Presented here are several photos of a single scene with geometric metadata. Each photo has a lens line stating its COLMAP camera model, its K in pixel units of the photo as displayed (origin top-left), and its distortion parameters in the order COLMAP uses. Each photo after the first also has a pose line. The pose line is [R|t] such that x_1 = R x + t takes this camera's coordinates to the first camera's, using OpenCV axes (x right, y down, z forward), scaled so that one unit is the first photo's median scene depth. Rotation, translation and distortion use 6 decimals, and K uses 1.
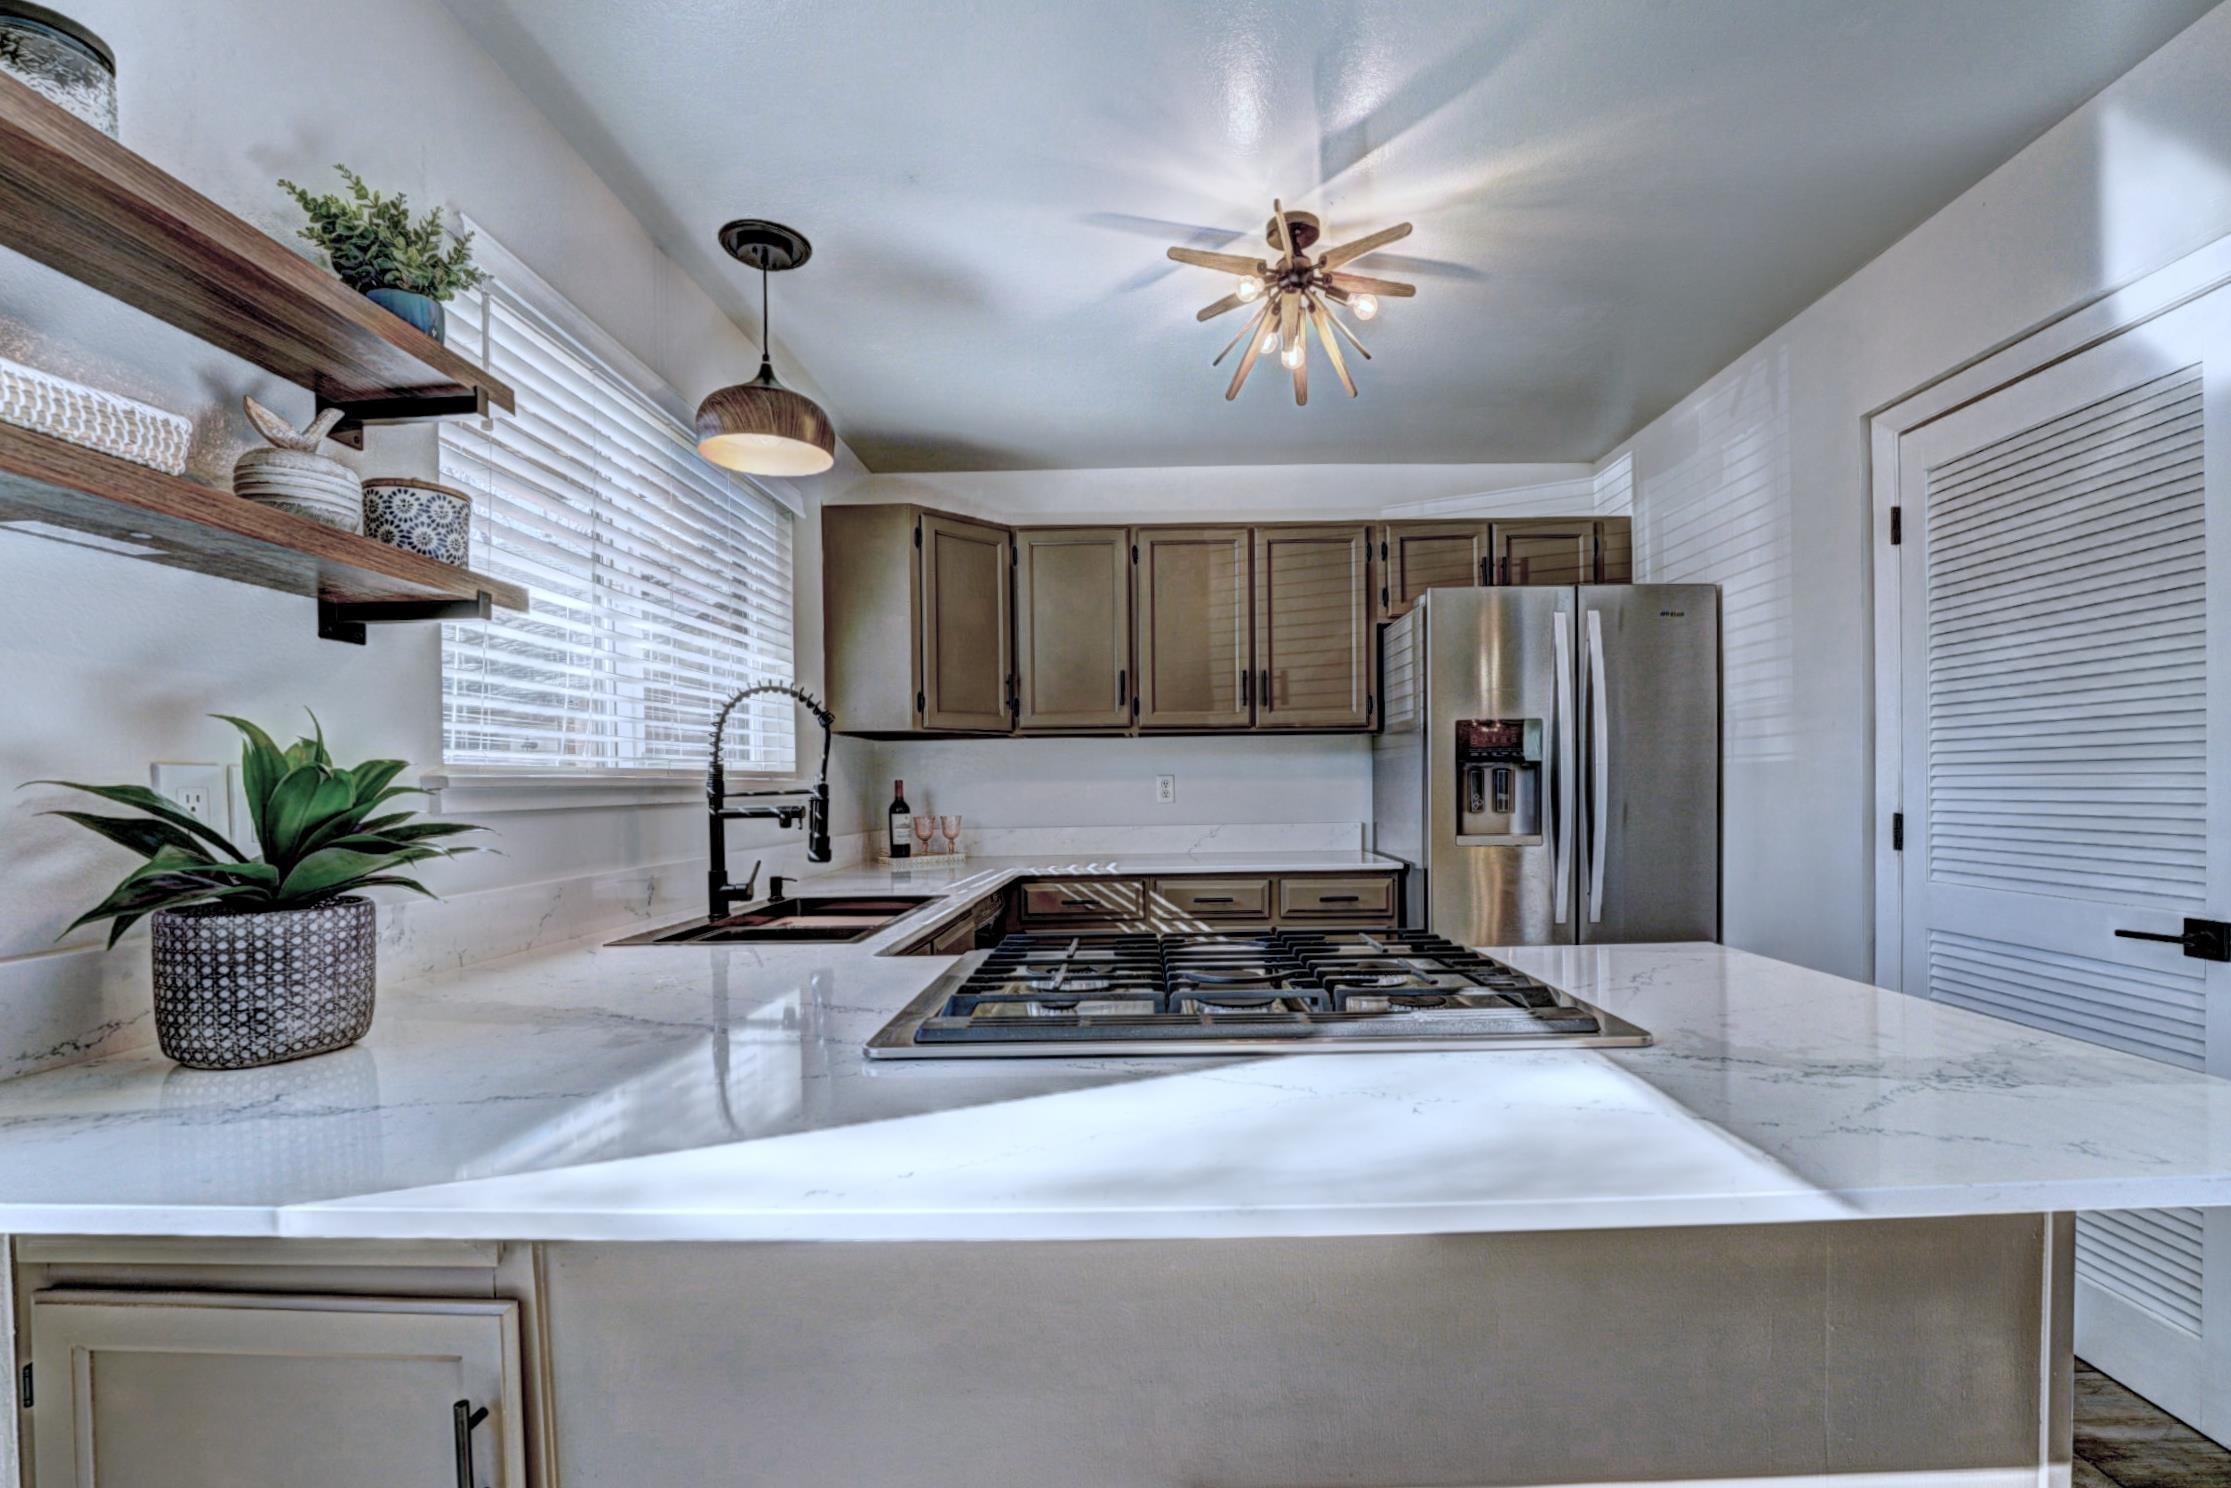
lens RADIAL K [[960.0, 0, 1139.7], [0, 960.0, 803.3], [0, 0, 1]] dist [-0.032175, 0.000099]
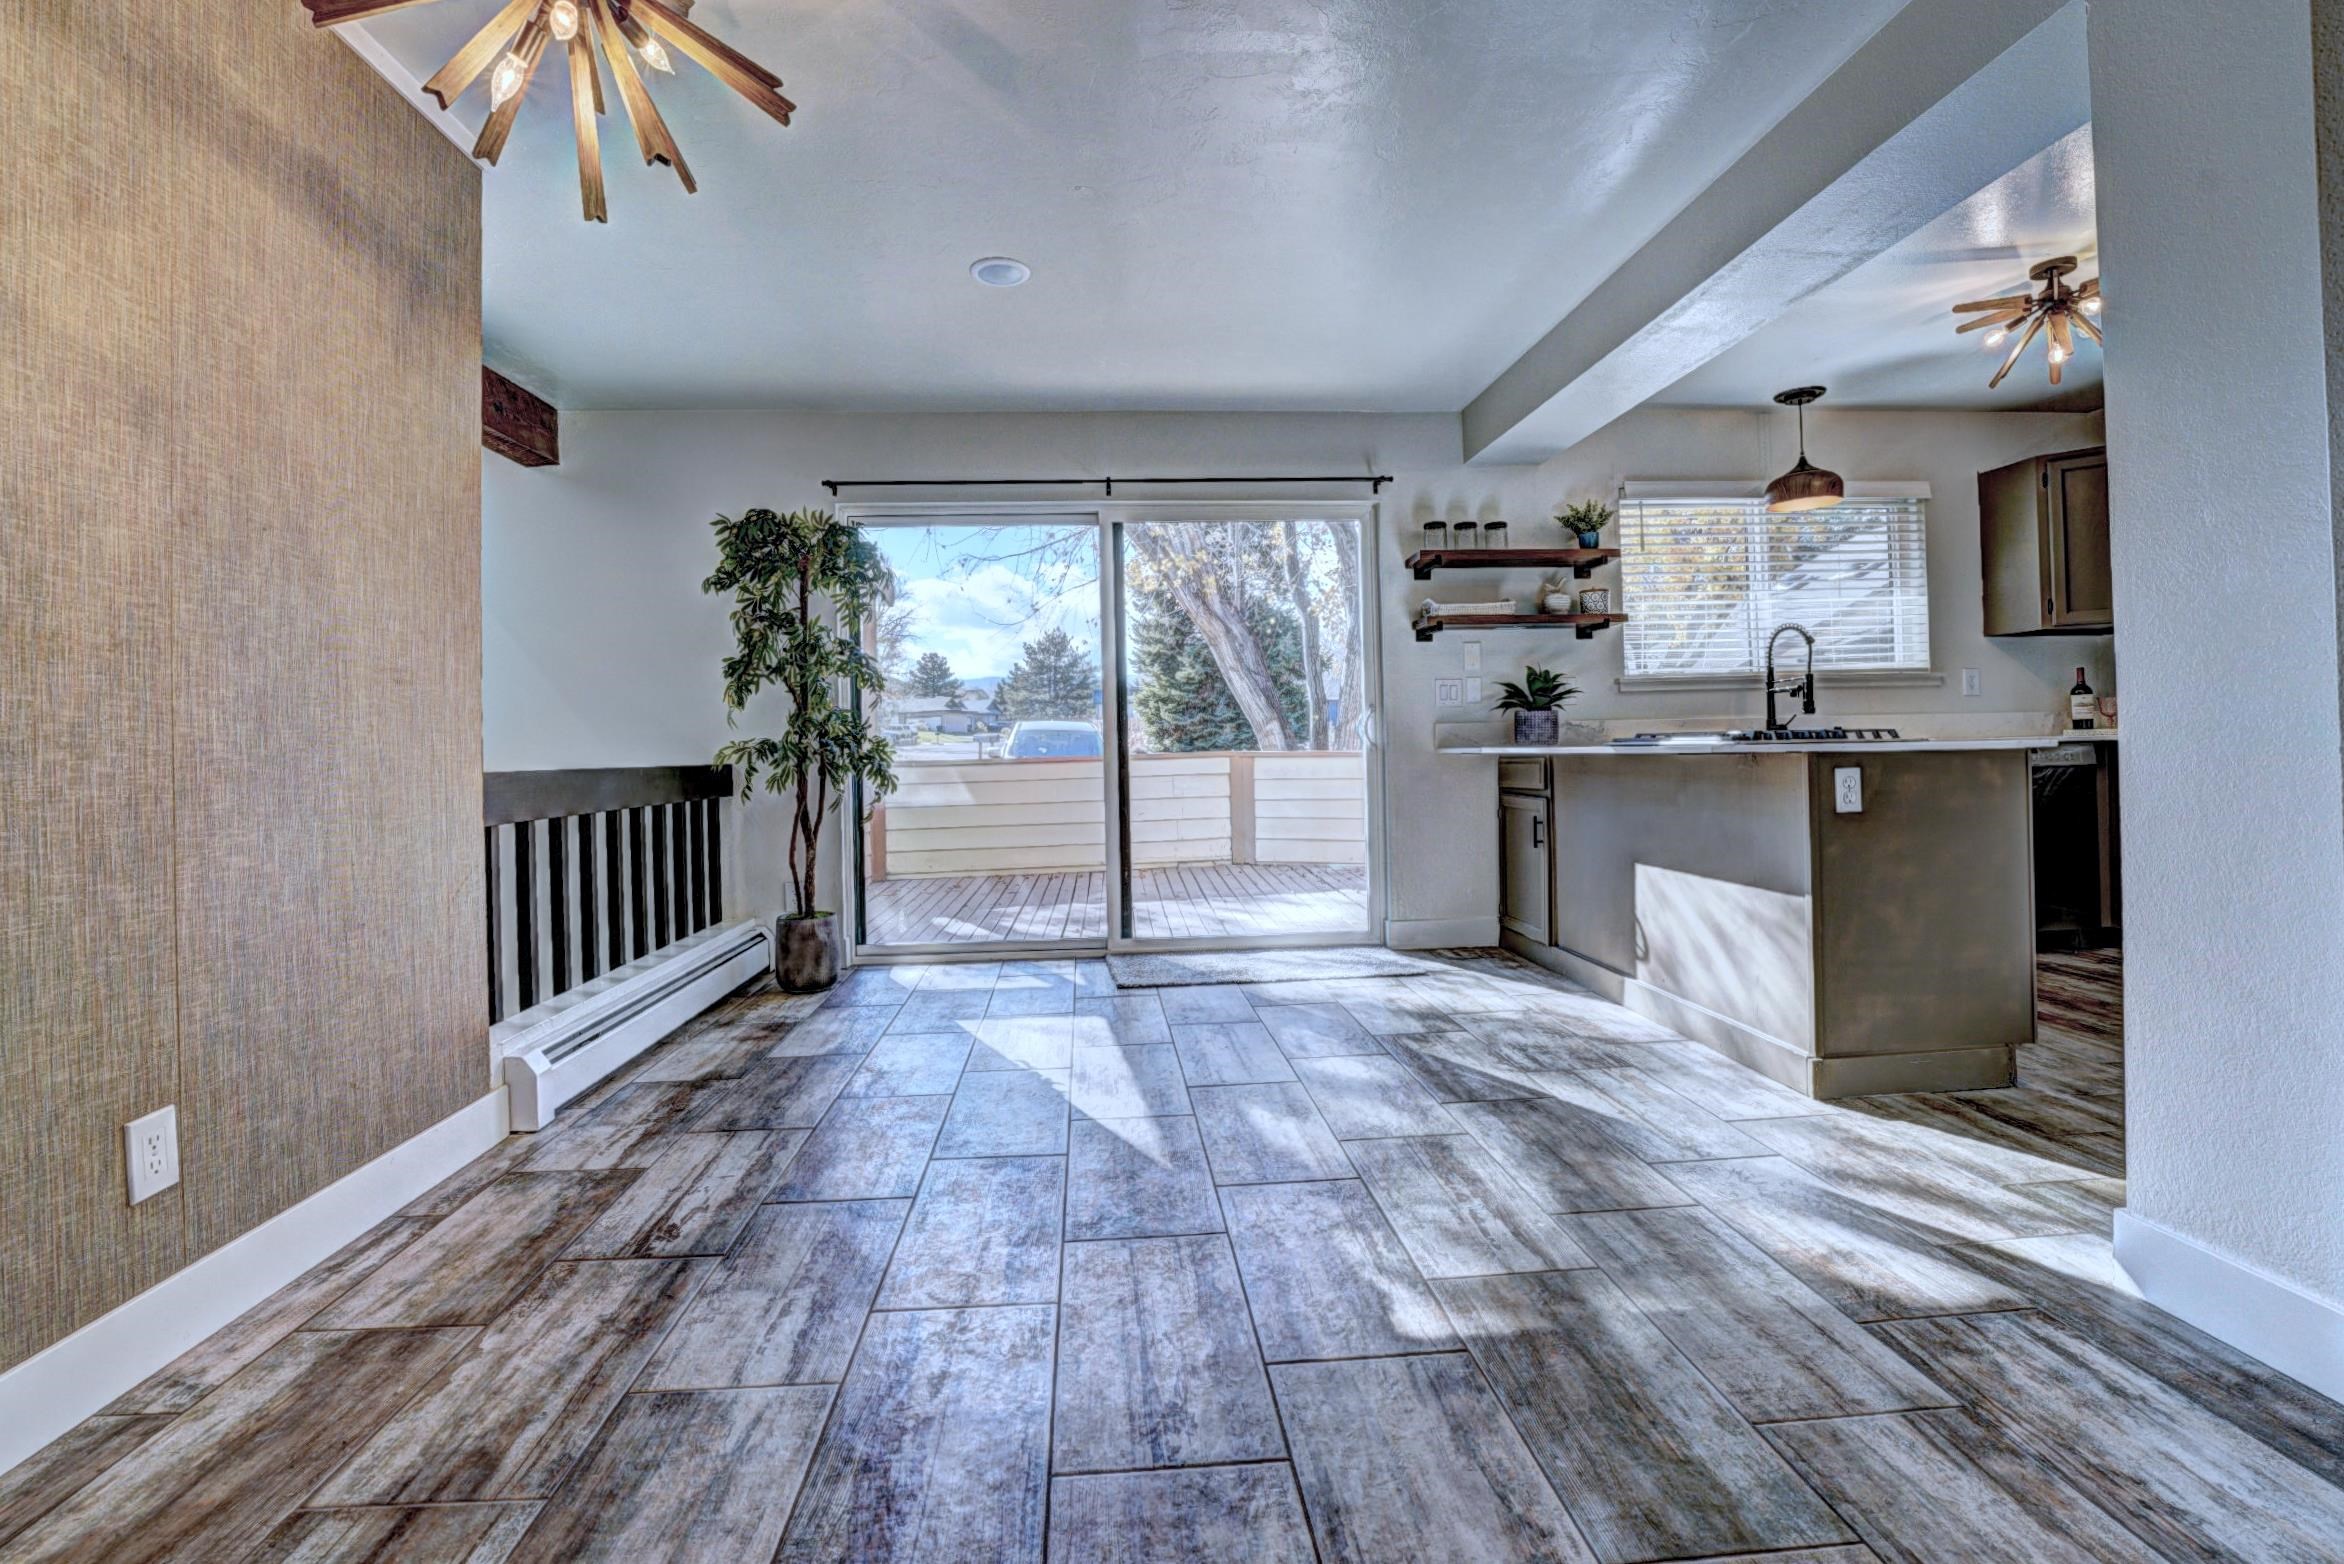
lens RADIAL K [[1003.8, 0, 1154.2], [0, 1003.8, 734.9], [0, 0, 1]] dist [-0.021276, 0.000093]
pose [[0.076144, 0.000655, -0.997097, 1.019325], [0.004280, 0.999990, 0.000984, 0.061999], [0.997088, -0.004343, 0.076141, -0.312121]]
